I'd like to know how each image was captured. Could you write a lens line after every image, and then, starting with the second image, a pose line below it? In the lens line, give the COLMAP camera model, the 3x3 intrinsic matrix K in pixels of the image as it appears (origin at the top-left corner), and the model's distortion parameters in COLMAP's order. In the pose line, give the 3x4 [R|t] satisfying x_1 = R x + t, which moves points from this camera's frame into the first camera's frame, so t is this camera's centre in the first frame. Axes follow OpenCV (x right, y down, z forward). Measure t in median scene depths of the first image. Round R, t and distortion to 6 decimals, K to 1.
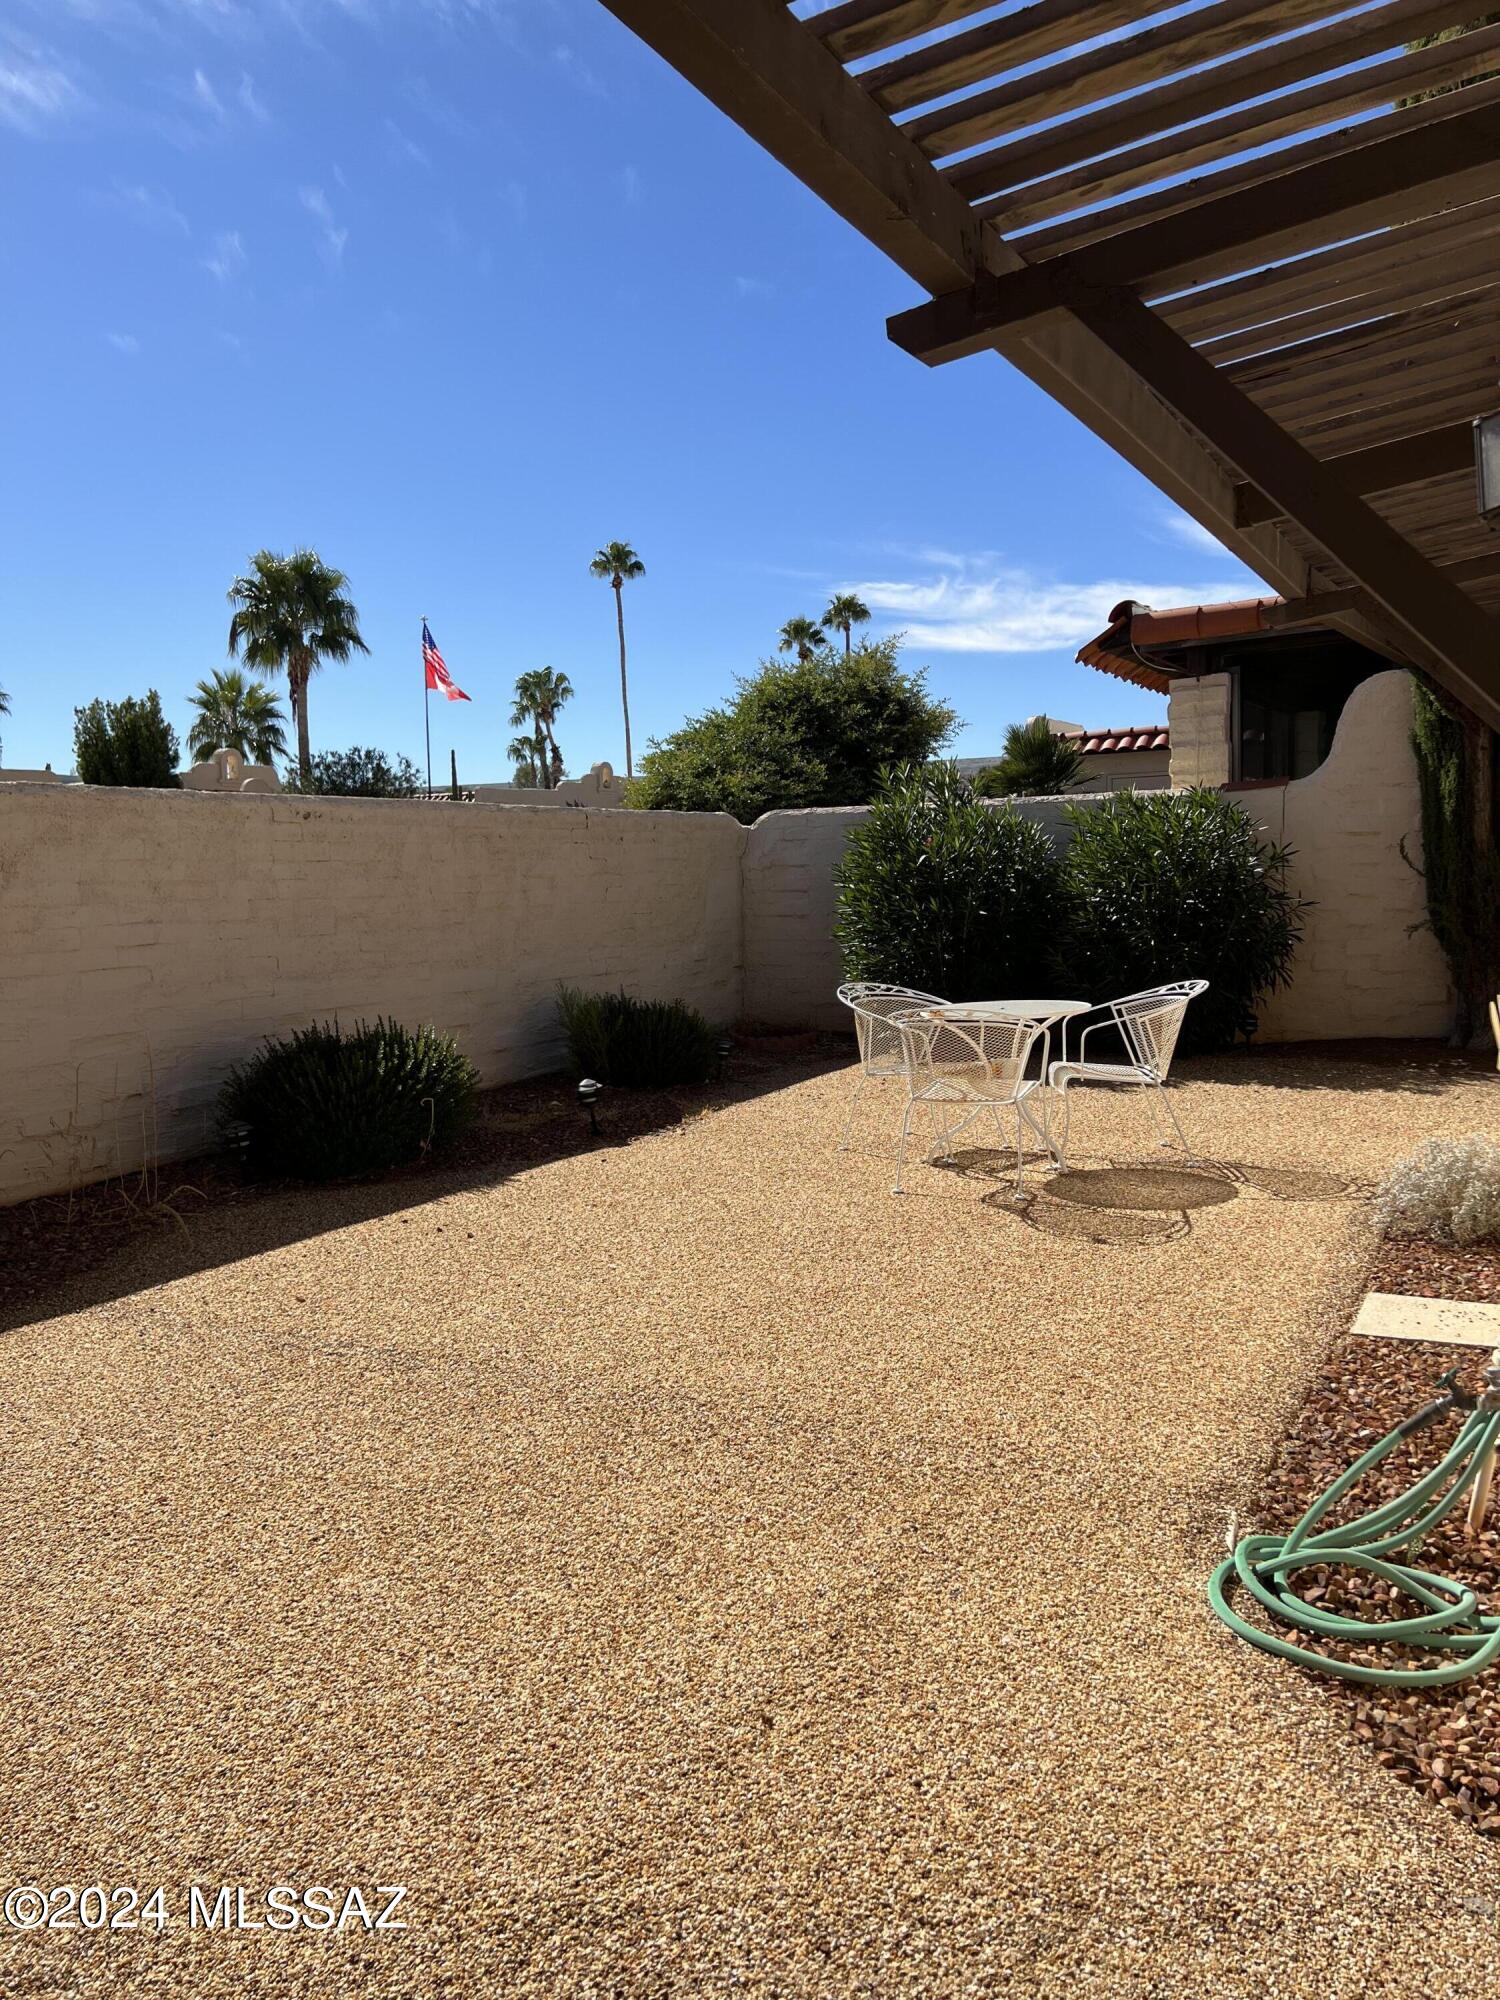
lens RADIAL K [[1497.7, 0, 744.9], [0, 1497.7, 996.8], [0, 0, 1]] dist [-0.006585, -0.052638]
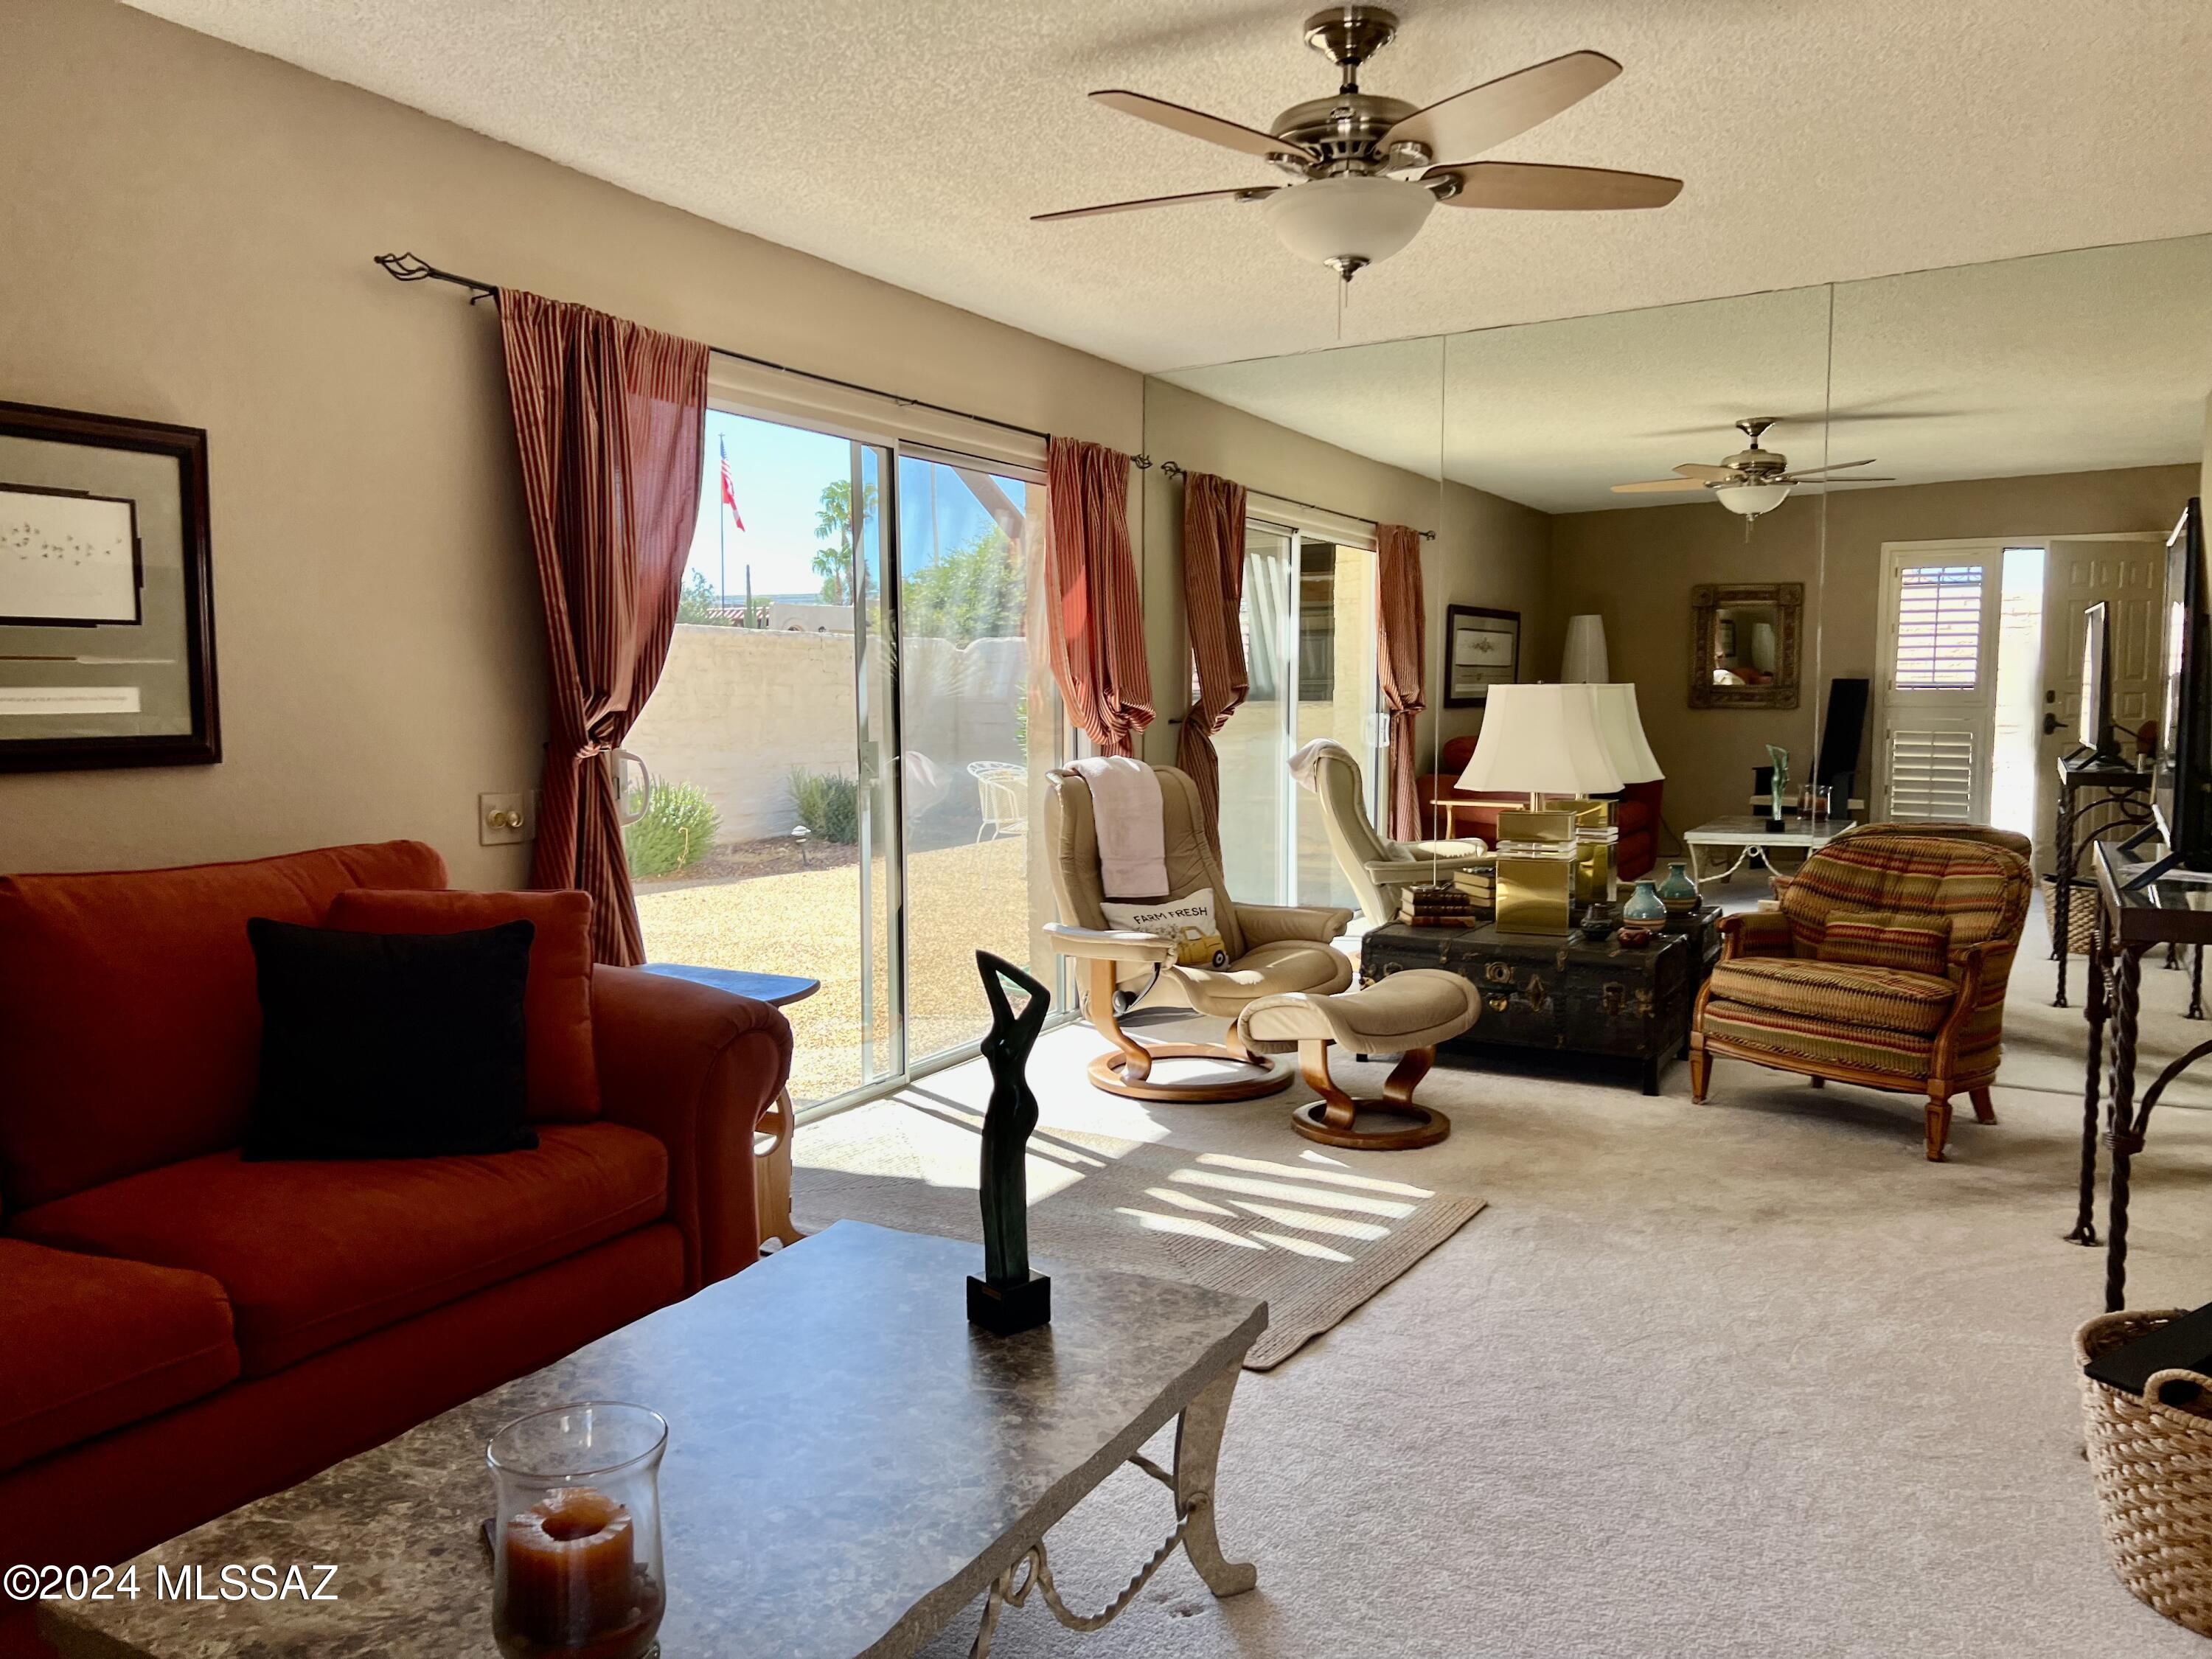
lens RADIAL K [[1656.4, 0, 1116.4], [0, 1656.4, 837.3], [0, 0, 1]] dist [-0.006585, -0.052638]
pose [[0.999496, 0.023716, 0.021121, 0.124582], [-0.023724, 0.999719, 0.000142, 0.044870], [-0.021111, -0.000643, 0.999777, -0.443568]]
